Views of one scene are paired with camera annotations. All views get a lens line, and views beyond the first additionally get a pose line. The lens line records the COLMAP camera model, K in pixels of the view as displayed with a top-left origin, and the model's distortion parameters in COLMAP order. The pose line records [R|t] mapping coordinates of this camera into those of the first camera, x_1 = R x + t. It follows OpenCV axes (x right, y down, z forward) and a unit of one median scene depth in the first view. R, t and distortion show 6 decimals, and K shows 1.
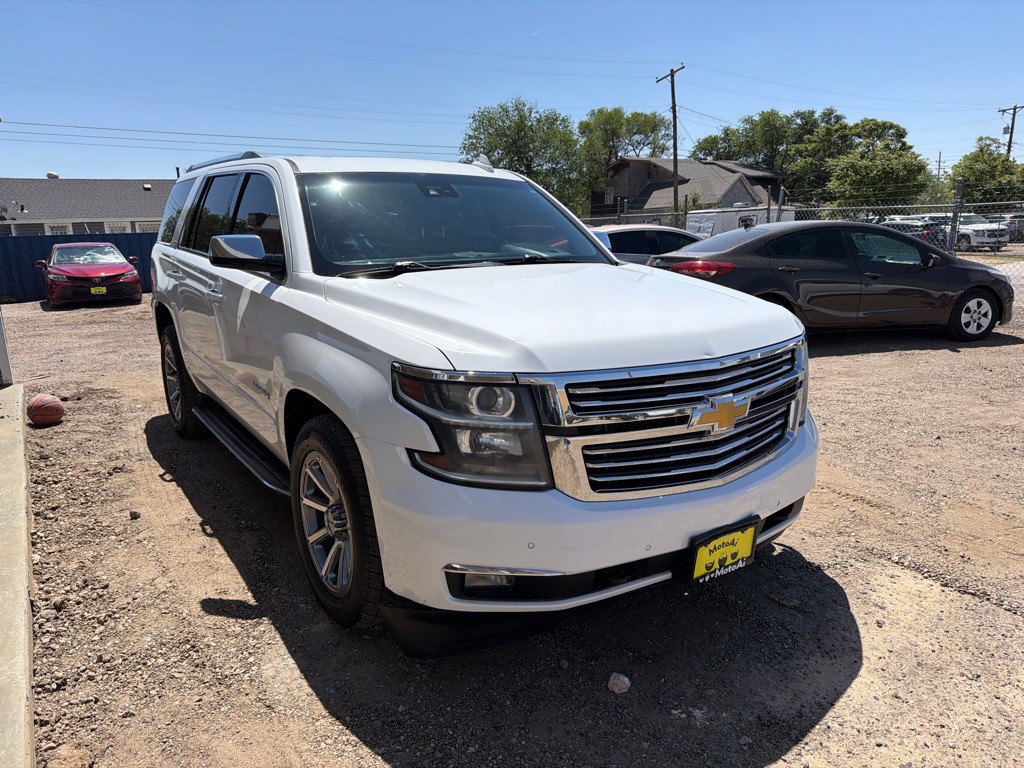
lens RADIAL K [[717.2, 0, 512.4], [0, 717.2, 392.0], [0, 0, 1]] dist [-0.001274, -0.005543]
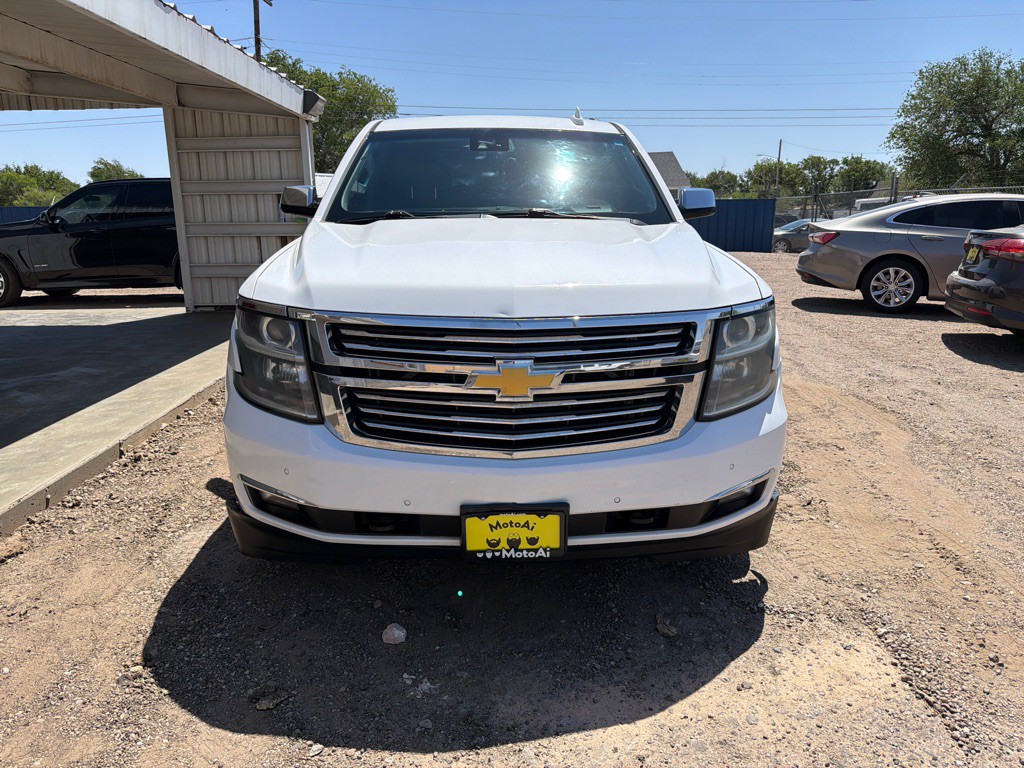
lens RADIAL K [[711.1, 0, 512.0], [0, 711.1, 384.0], [0, 0, 1]] dist [0.062050, -0.079904]
pose [[0.847844, 0.141902, -0.510906, 0.723511], [-0.129517, 0.989762, 0.059972, -0.017437], [0.514185, 0.015324, 0.857542, 0.218333]]
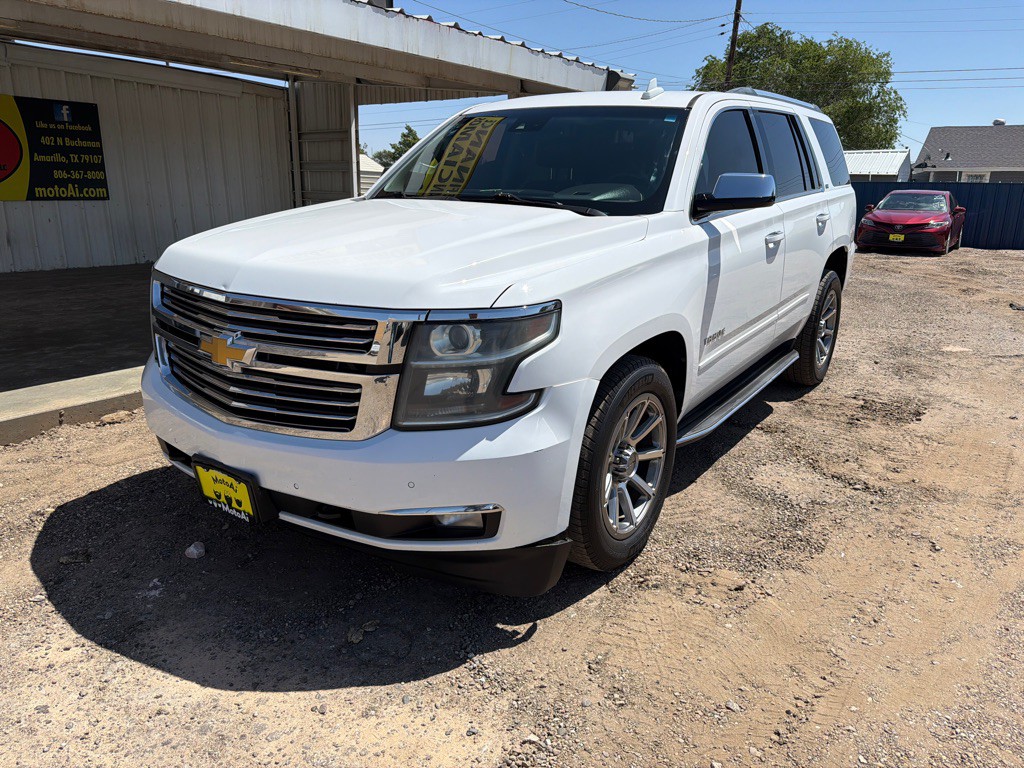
lens RADIAL K [[705.3, 0, 512.3], [0, 705.3, 389.7], [0, 0, 1]] dist [0.050517, -0.068689]
pose [[0.357266, 0.284632, -0.889576, 1.260705], [-0.226676, 0.950383, 0.213051, -0.205986], [0.906079, 0.125530, 0.404059, 0.937280]]
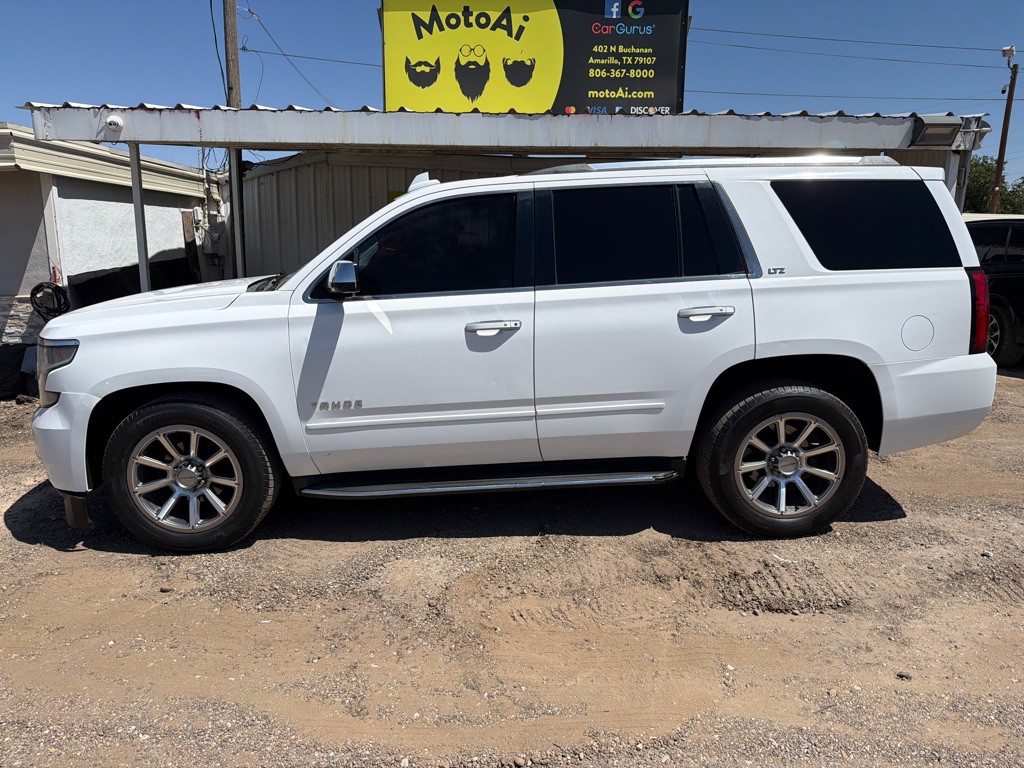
lens RADIAL K [[706.2, 0, 507.6], [0, 706.2, 378.9], [0, 0, 1]] dist [0.067325, -0.081785]
pose [[-0.532624, 0.182484, -0.826445, 1.207103], [-0.179517, 0.929902, 0.321022, -0.671067], [0.827094, 0.319345, -0.462529, 2.693189]]
